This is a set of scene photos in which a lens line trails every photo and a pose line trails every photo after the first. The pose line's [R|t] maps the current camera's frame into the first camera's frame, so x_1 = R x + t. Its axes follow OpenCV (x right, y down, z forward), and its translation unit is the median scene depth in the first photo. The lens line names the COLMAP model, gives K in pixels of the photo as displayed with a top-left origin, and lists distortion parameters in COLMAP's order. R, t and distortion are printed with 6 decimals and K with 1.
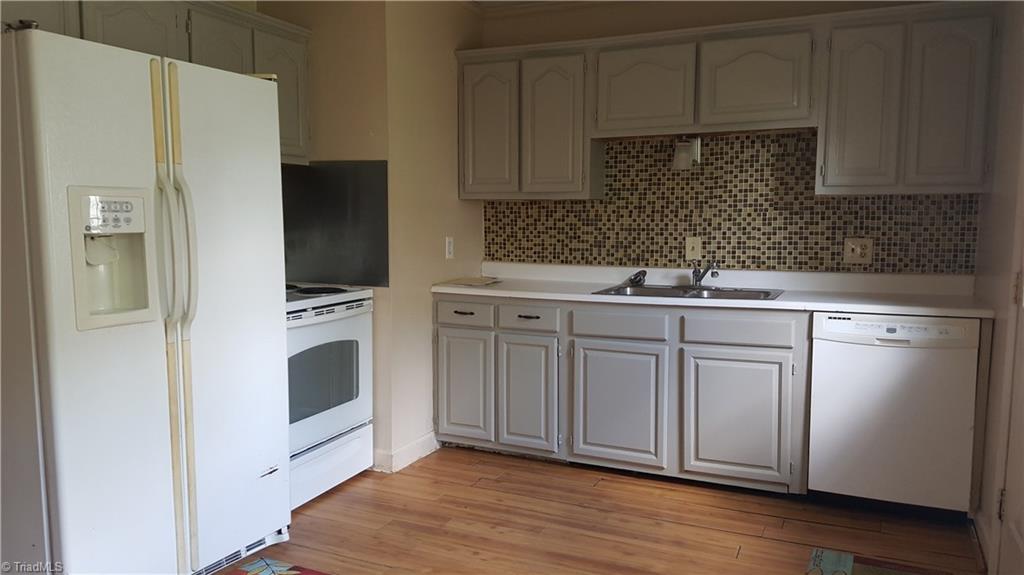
lens RADIAL K [[735.4, 0, 509.8], [0, 735.4, 294.9], [0, 0, 1]] dist [0.009439, -0.006979]
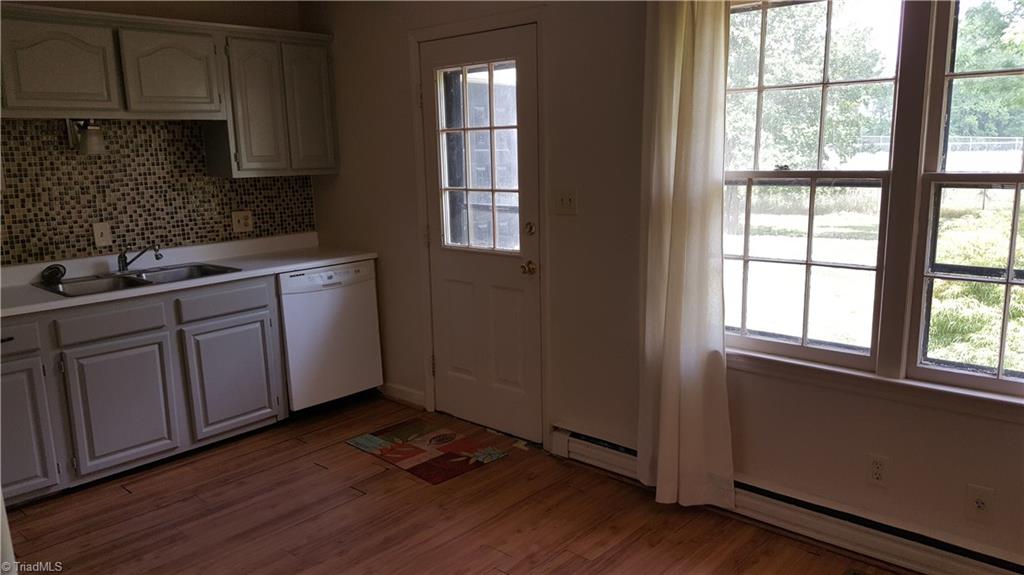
lens RADIAL K [[735.4, 0, 511.3], [0, 735.4, 284.7], [0, 0, 1]] dist [0.009439, -0.006979]
pose [[0.294563, -0.176891, 0.939118, -0.554329], [0.119484, 0.981825, 0.147459, -0.082174], [-0.948133, 0.068773, 0.310344, 0.200512]]
